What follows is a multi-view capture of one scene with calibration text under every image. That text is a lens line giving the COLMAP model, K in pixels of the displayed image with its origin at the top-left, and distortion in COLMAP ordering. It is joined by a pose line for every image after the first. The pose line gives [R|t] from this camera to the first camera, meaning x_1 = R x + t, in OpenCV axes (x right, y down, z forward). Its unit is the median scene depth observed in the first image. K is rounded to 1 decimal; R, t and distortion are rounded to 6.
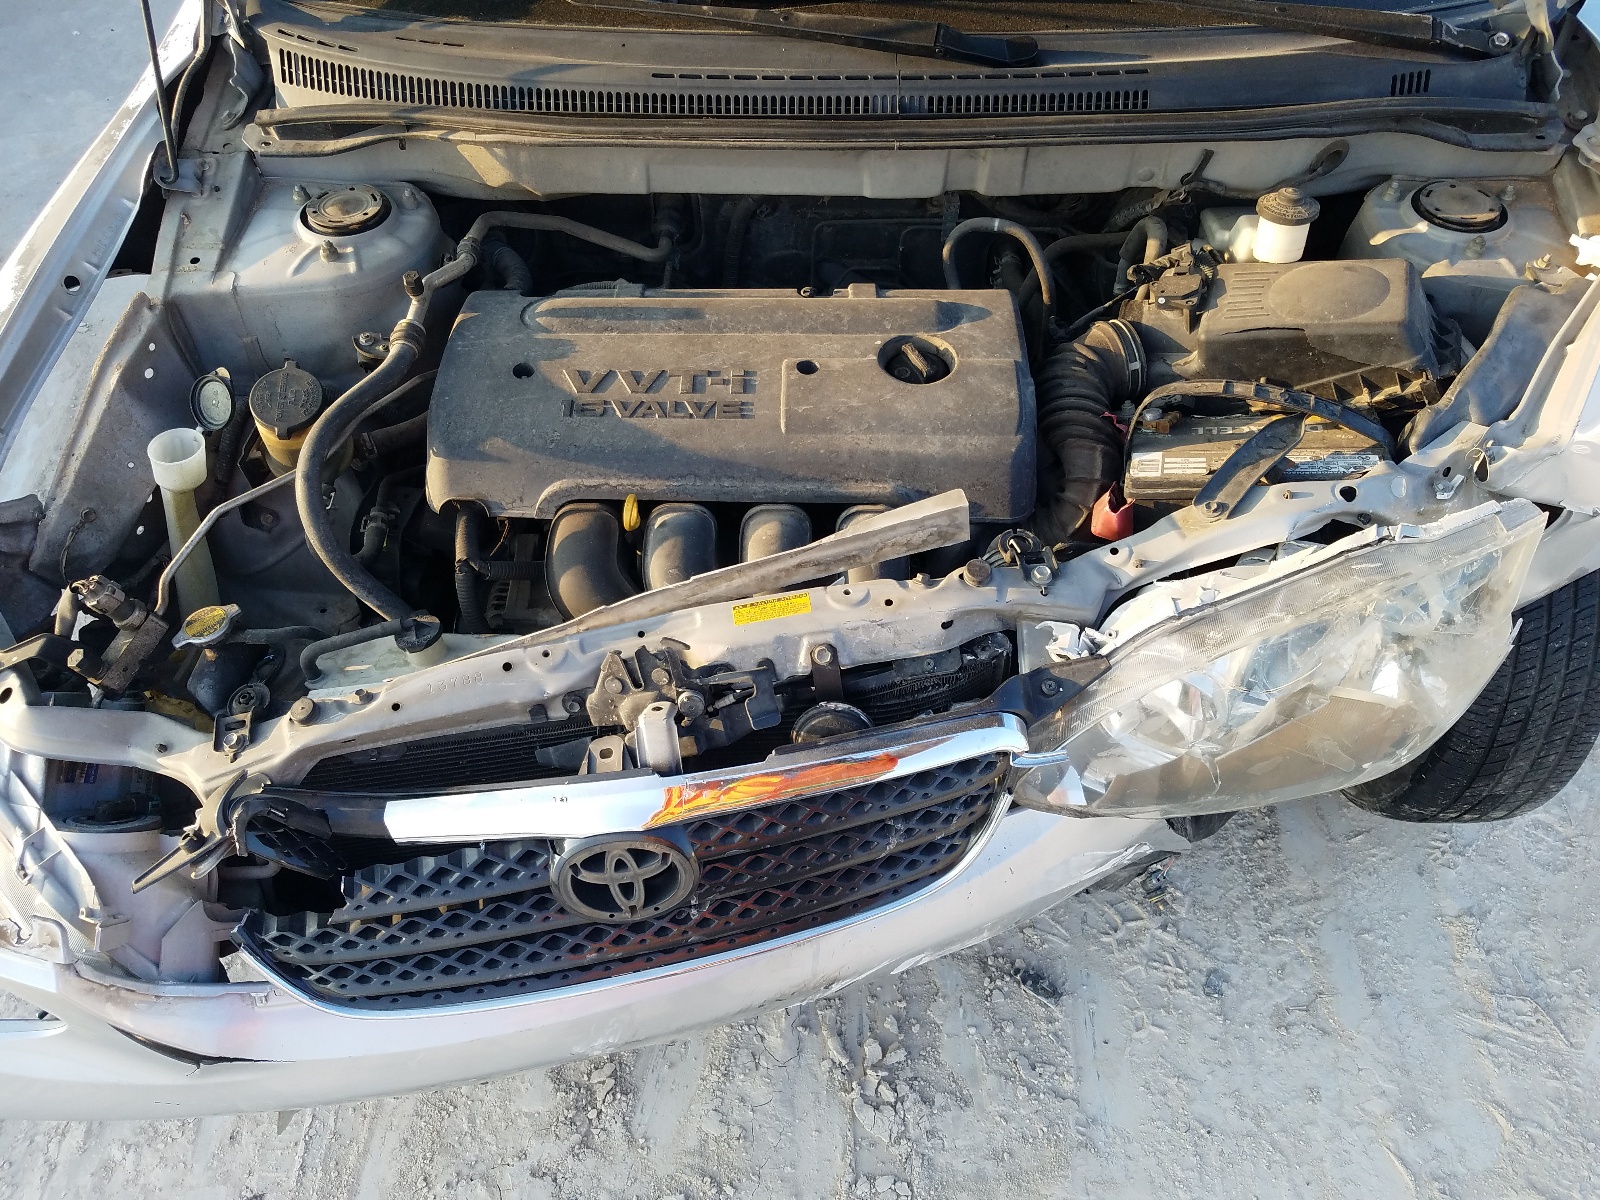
lens RADIAL K [[1259.8, 0, 784.7], [0, 1259.8, 596.2], [0, 0, 1]] dist [-0.015096, 0.017453]
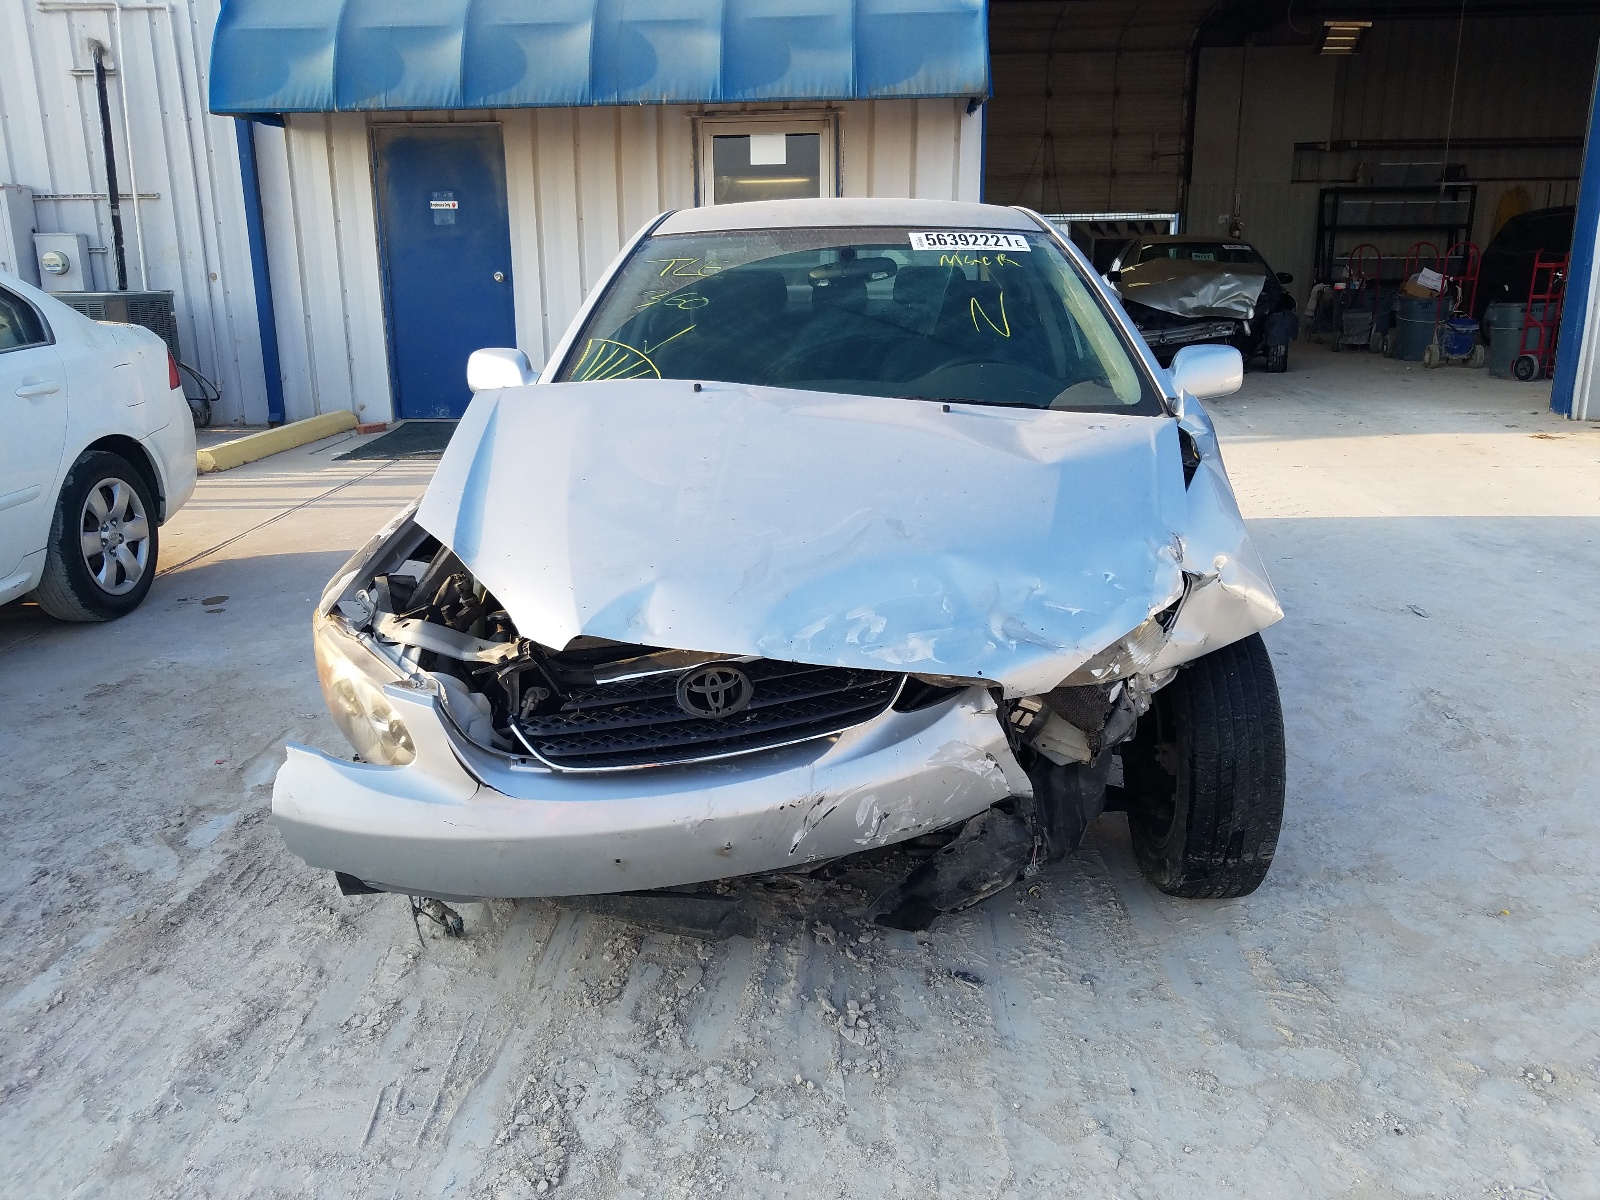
lens RADIAL K [[1259.8, 0, 784.7], [0, 1259.8, 596.2], [0, 0, 1]] dist [-0.015096, 0.017453]
pose [[0.999969, 0.007877, 0.000451, -0.013305], [-0.006240, 0.824519, -0.565800, 0.818029], [-0.004828, 0.565779, 0.824542, -0.475635]]
